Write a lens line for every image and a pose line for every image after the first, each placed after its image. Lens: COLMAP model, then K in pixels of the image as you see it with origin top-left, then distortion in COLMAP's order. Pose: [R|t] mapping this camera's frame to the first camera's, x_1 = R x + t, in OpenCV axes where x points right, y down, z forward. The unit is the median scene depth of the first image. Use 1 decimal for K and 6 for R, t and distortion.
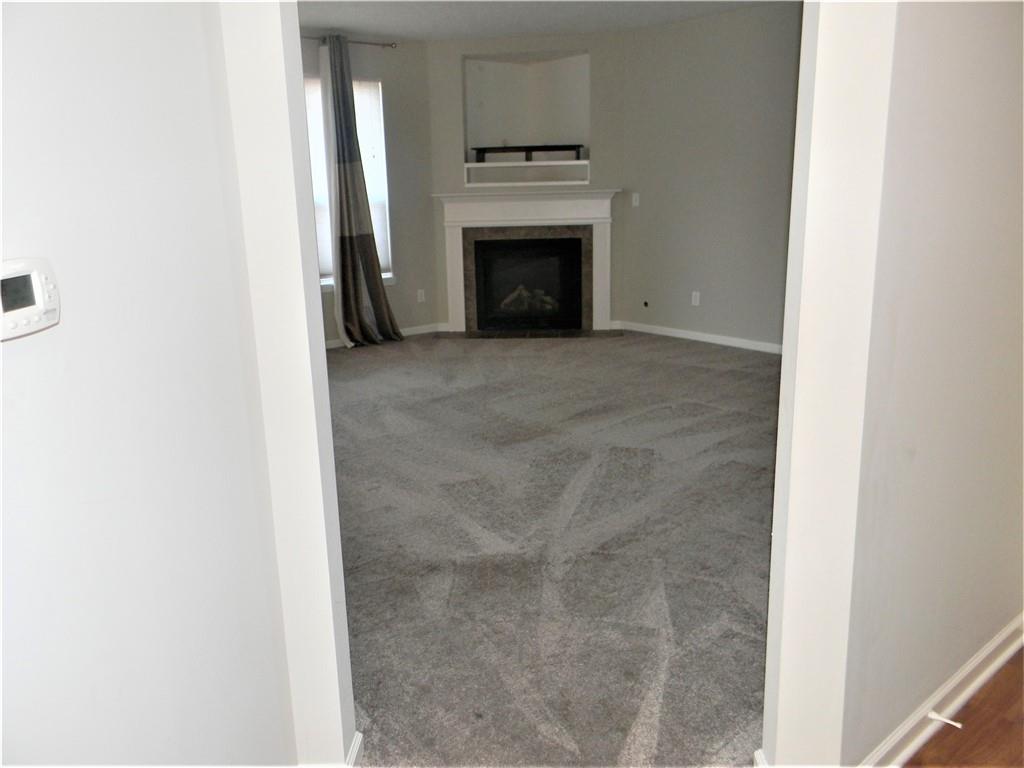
lens RADIAL K [[828.0, 0, 512.4], [0, 828.0, 384.3], [0, 0, 1]] dist [0.030130, -0.038120]
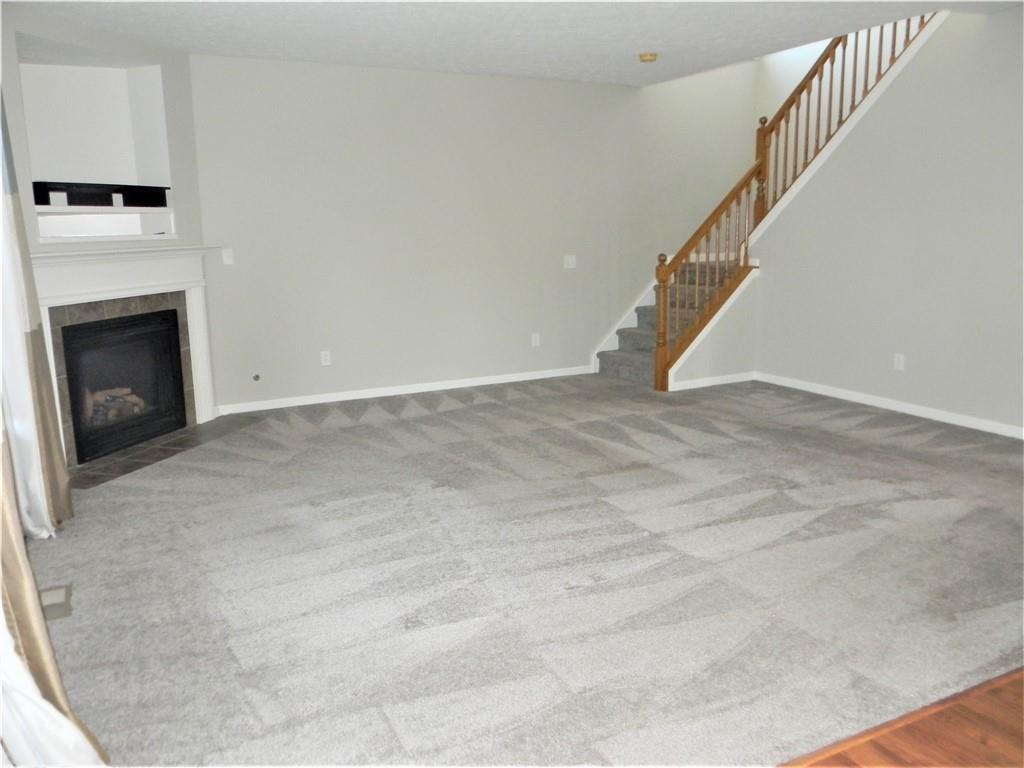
lens RADIAL K [[828.0, 0, 505.7], [0, 828.0, 380.3], [0, 0, 1]] dist [0.030130, -0.038120]
pose [[0.247516, -0.164158, 0.954876, -0.579040], [0.249788, 0.963038, 0.100813, -0.114250], [-0.936131, 0.213564, 0.279372, 0.517505]]
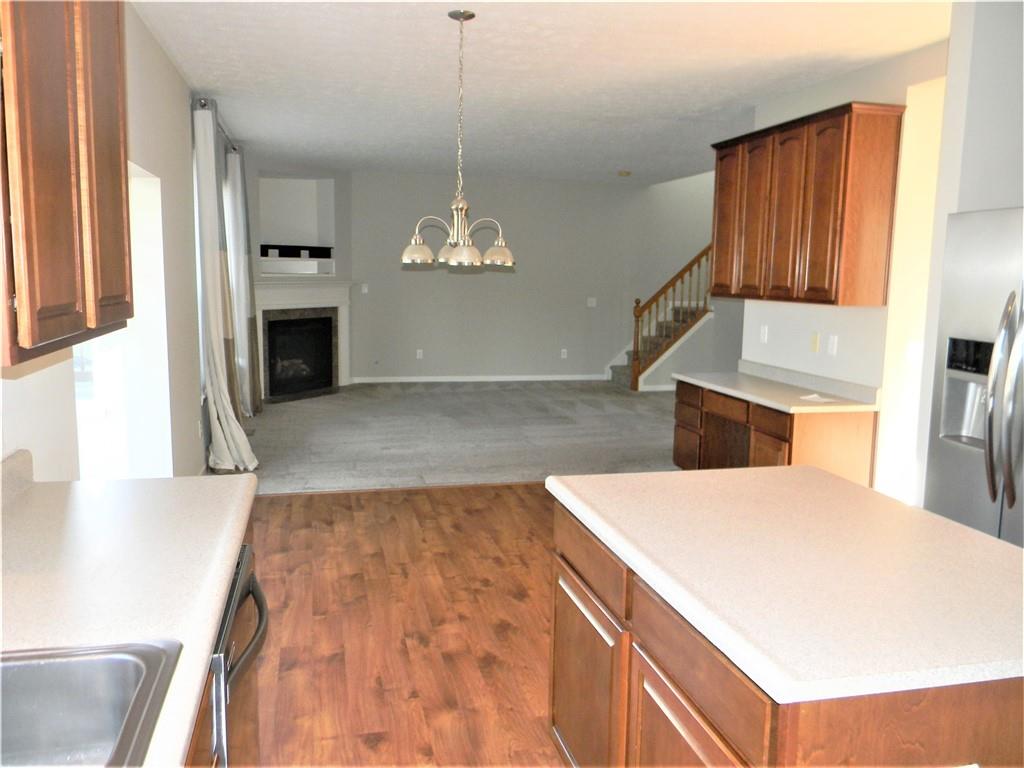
lens RADIAL K [[828.0, 0, 506.6], [0, 828.0, 383.2], [0, 0, 1]] dist [0.030130, -0.038120]
pose [[0.473142, -0.092587, 0.876107, -0.940084], [0.188426, 0.982085, 0.002028, -0.024200], [-0.860600, 0.164122, 0.482112, 0.148414]]
